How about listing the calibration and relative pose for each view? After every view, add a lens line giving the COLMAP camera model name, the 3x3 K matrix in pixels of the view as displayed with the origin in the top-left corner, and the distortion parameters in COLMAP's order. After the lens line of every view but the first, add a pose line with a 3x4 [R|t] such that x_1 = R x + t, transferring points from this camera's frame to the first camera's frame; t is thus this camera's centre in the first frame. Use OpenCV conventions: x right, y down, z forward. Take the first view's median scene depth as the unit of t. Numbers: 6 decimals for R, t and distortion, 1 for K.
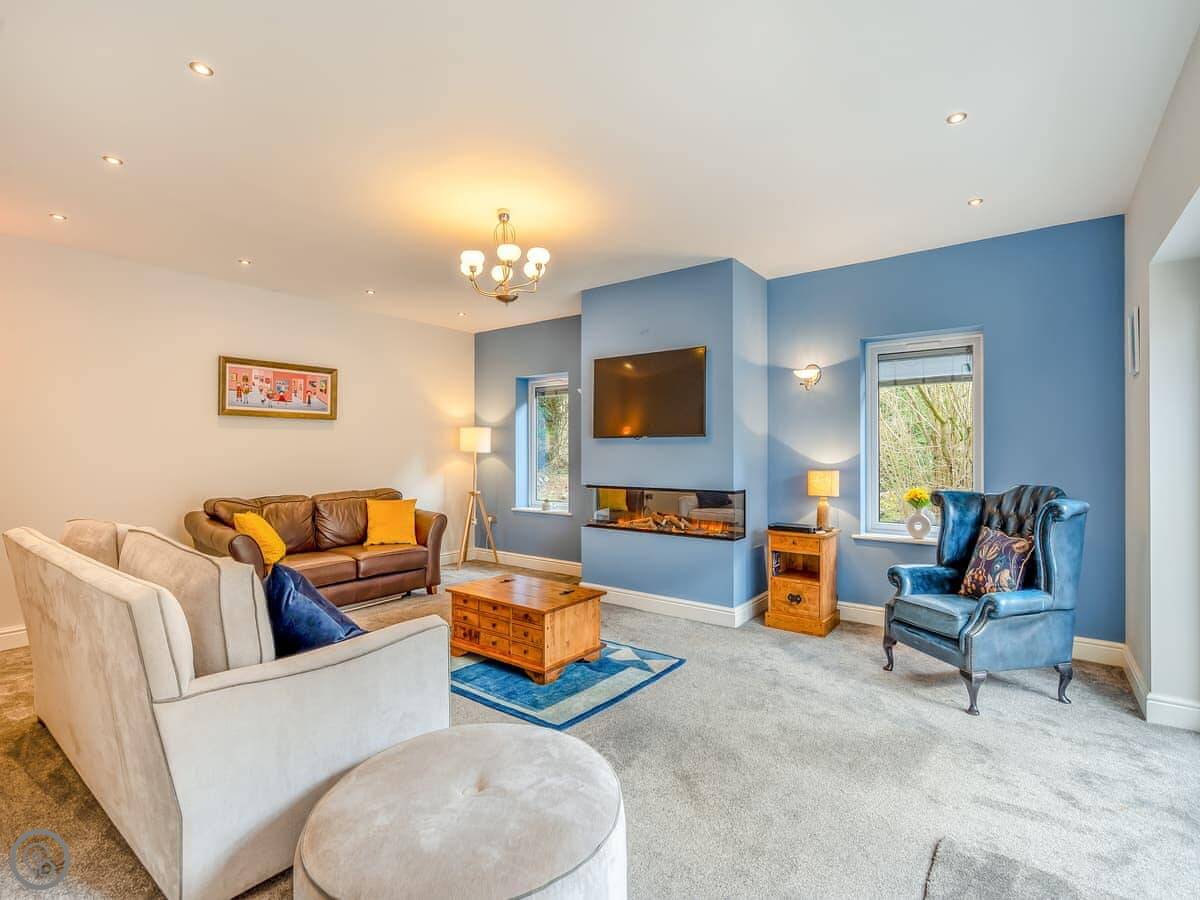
lens RADIAL K [[564.4, 0, 613.9], [0, 564.4, 448.5], [0, 0, 1]] dist [0.000439, 0.000188]
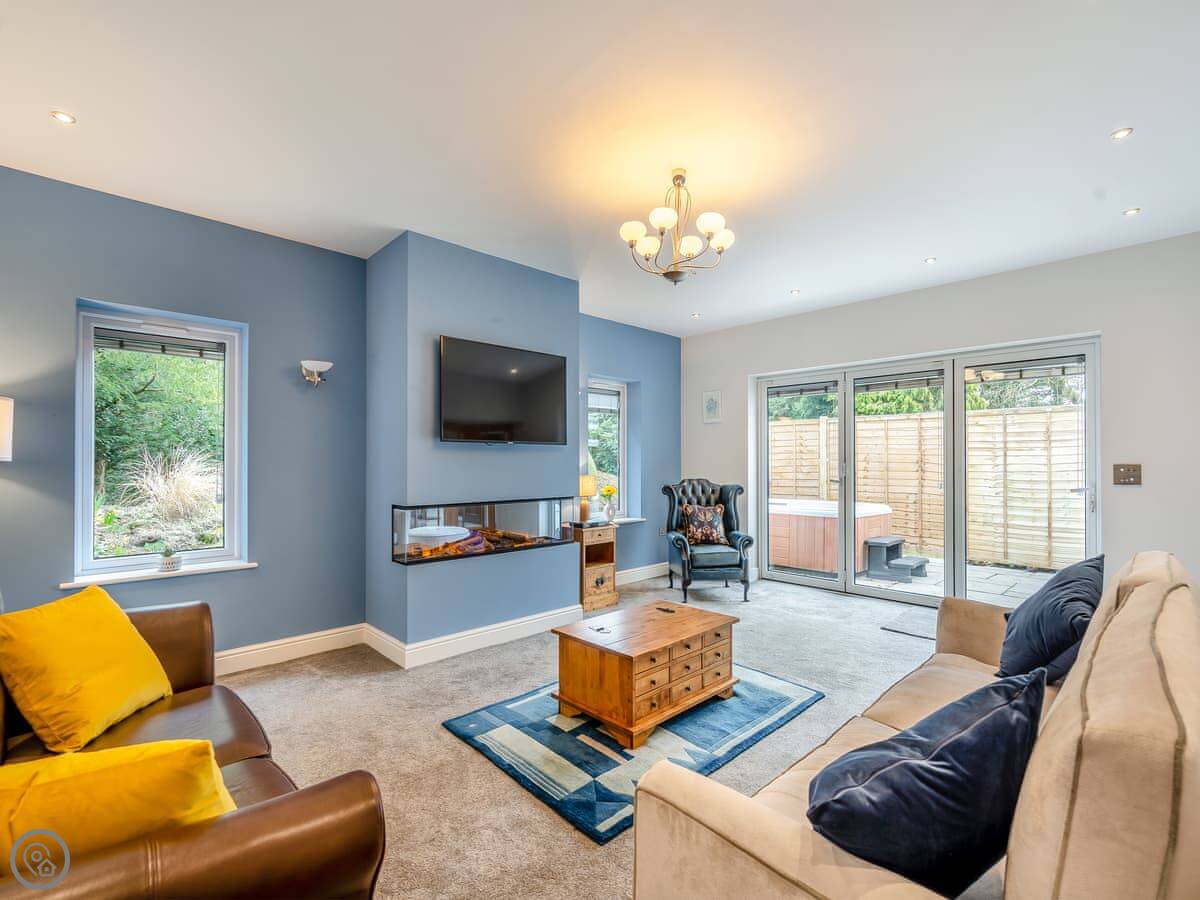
lens RADIAL K [[536.7, 0, 598.4], [0, 536.7, 456.3], [0, 0, 1]] dist [0.000682, 0.000098]
pose [[0.181676, 0.010858, 0.983298, -0.987588], [-0.007364, 0.999926, -0.009681, 0.010996], [-0.983331, -0.005483, 0.181743, 0.959662]]
